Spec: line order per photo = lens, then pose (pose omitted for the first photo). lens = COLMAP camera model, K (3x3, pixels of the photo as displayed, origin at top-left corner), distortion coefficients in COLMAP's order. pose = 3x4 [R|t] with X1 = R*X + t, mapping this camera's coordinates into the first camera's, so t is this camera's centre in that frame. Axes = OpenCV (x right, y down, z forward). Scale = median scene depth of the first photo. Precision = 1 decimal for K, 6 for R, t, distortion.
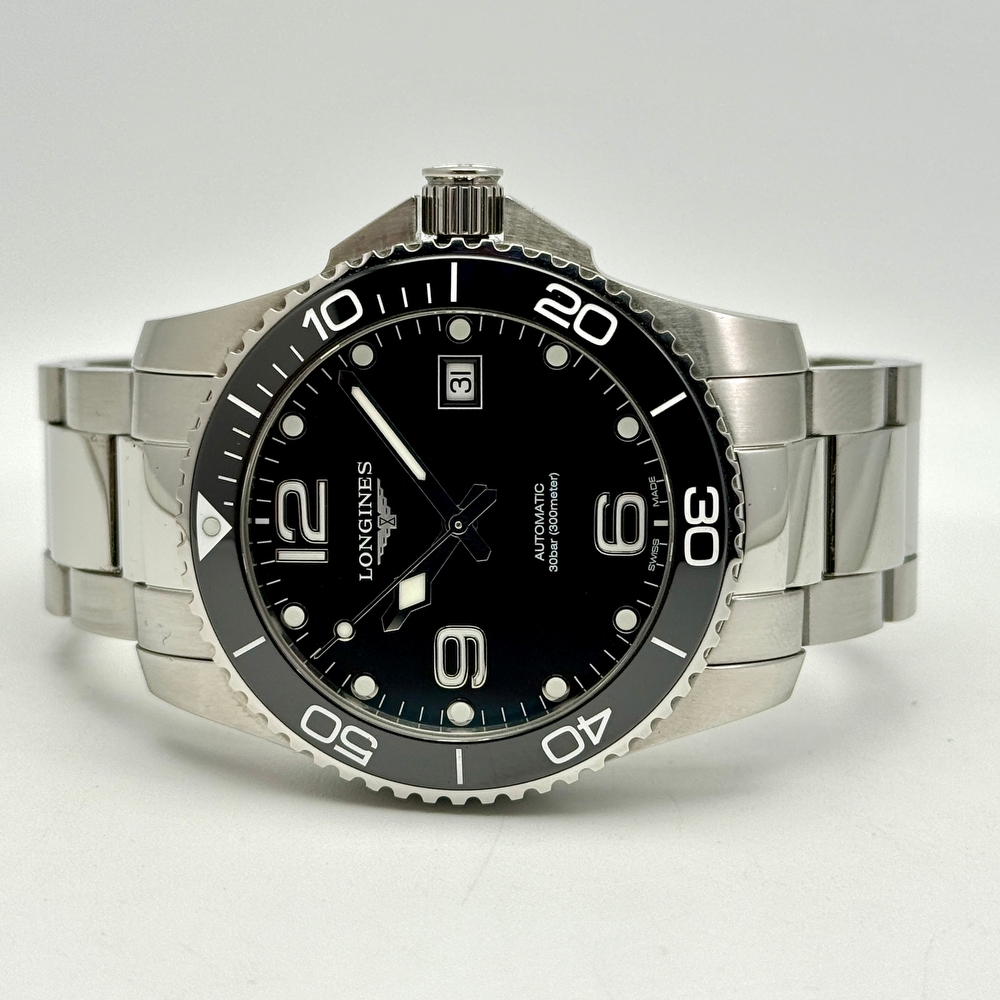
lens RADIAL K [[2522.2, 0, 493.3], [0, 2522.2, 491.7], [0, 0, 1]] dist [0.417946, 0.000000]
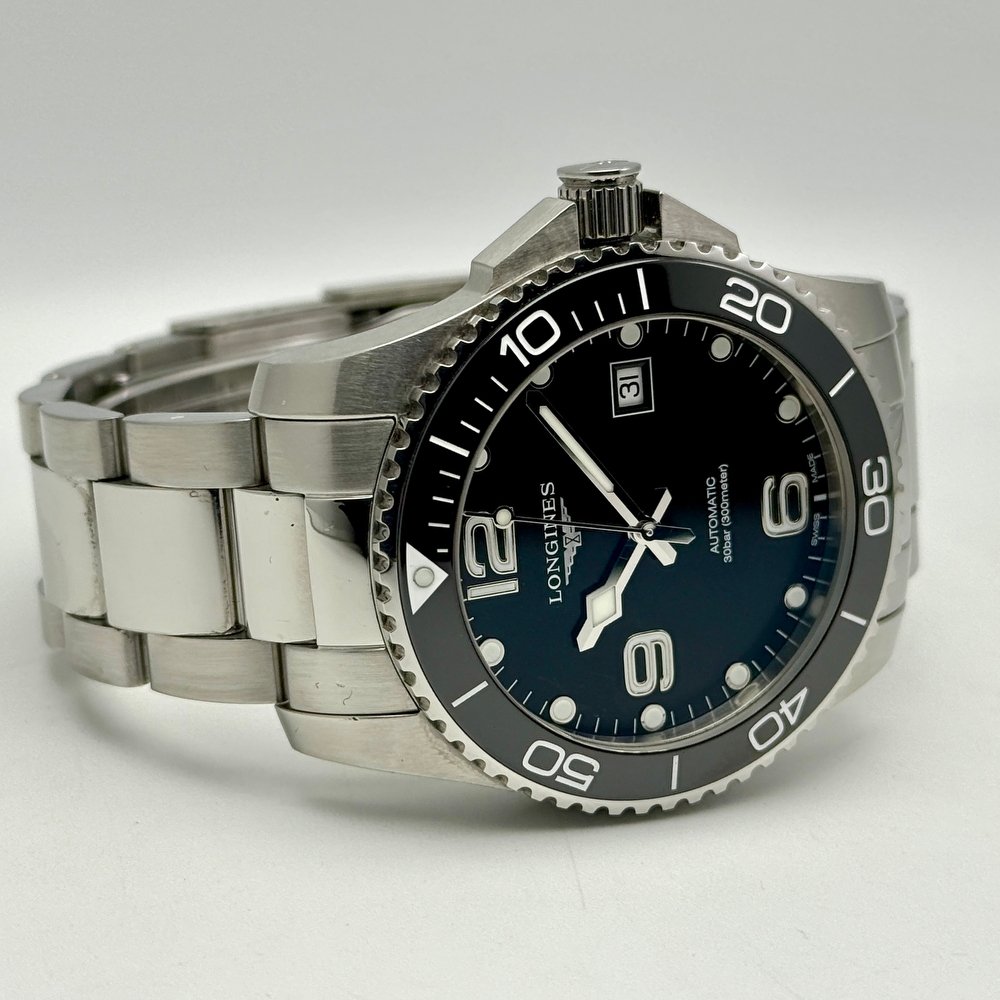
lens RADIAL K [[2522.2, 0, 475.4], [0, 2522.2, 485.9], [0, 0, 1]] dist [0.417946, 0.000000]
pose [[0.890627, -0.157315, 0.426657, -0.486696], [0.119017, 0.986189, 0.115181, -0.124908], [-0.438884, -0.051804, 0.897049, 0.150694]]
